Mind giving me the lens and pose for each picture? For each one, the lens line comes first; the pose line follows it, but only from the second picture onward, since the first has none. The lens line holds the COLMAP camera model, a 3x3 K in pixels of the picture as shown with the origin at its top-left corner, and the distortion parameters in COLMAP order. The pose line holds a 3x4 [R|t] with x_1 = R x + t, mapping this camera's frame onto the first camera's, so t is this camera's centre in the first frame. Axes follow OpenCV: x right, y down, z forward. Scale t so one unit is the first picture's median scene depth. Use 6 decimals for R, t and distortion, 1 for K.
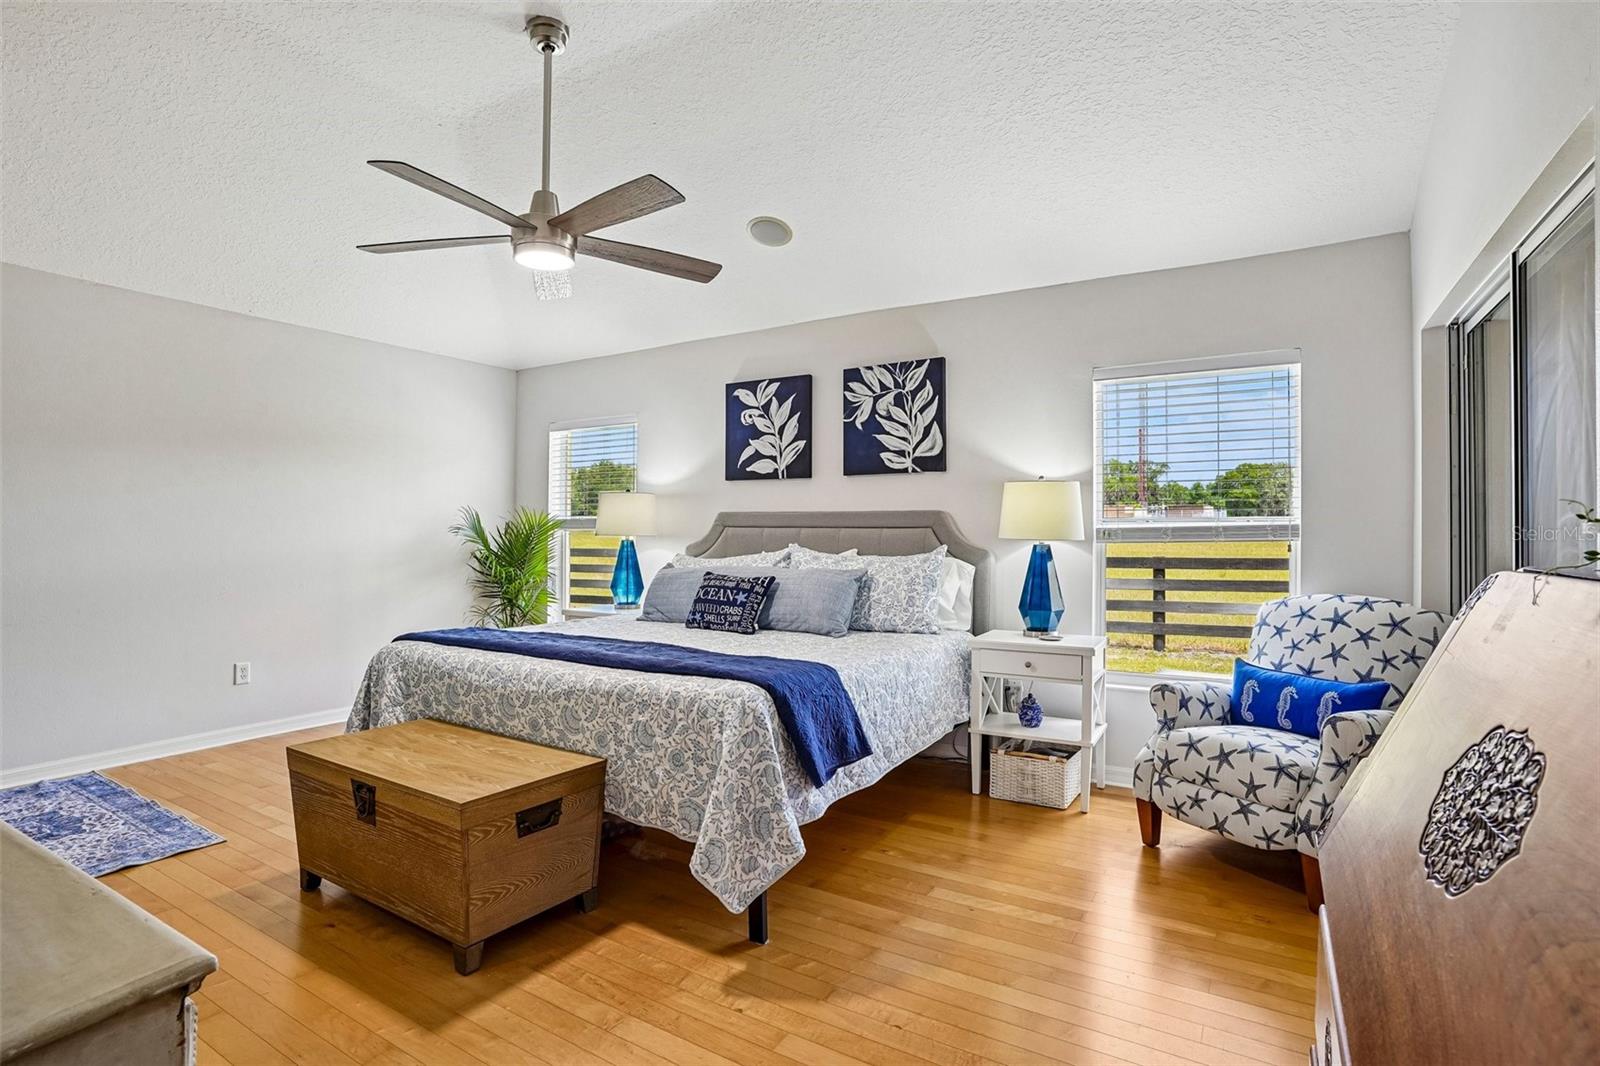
lens RADIAL K [[786.6, 0, 793.5], [0, 786.6, 530.6], [0, 0, 1]] dist [-0.044628, 0.012404]
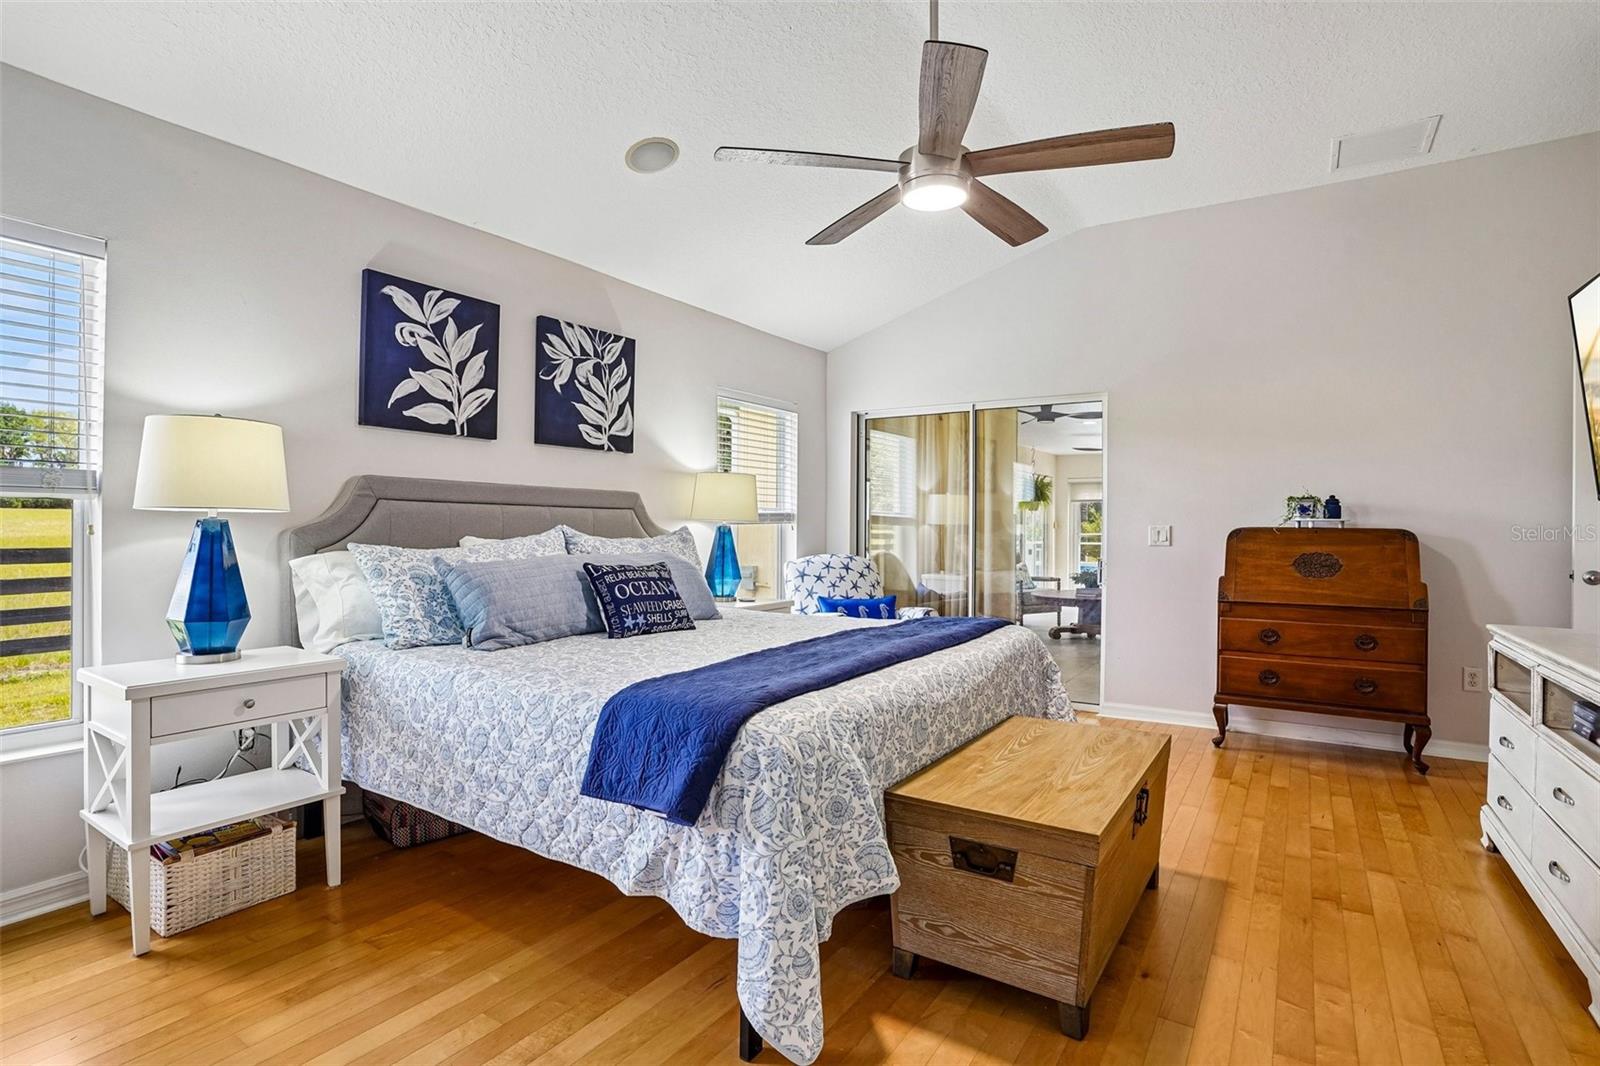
lens RADIAL K [[786.6, 0, 798.5], [0, 786.6, 532.0], [0, 0, 1]] dist [-0.044628, 0.012404]
pose [[0.045102, -0.009046, 0.998941, -0.748850], [-0.012597, 0.999874, 0.009623, 0.011983], [-0.998903, -0.013018, 0.044982, 0.689732]]
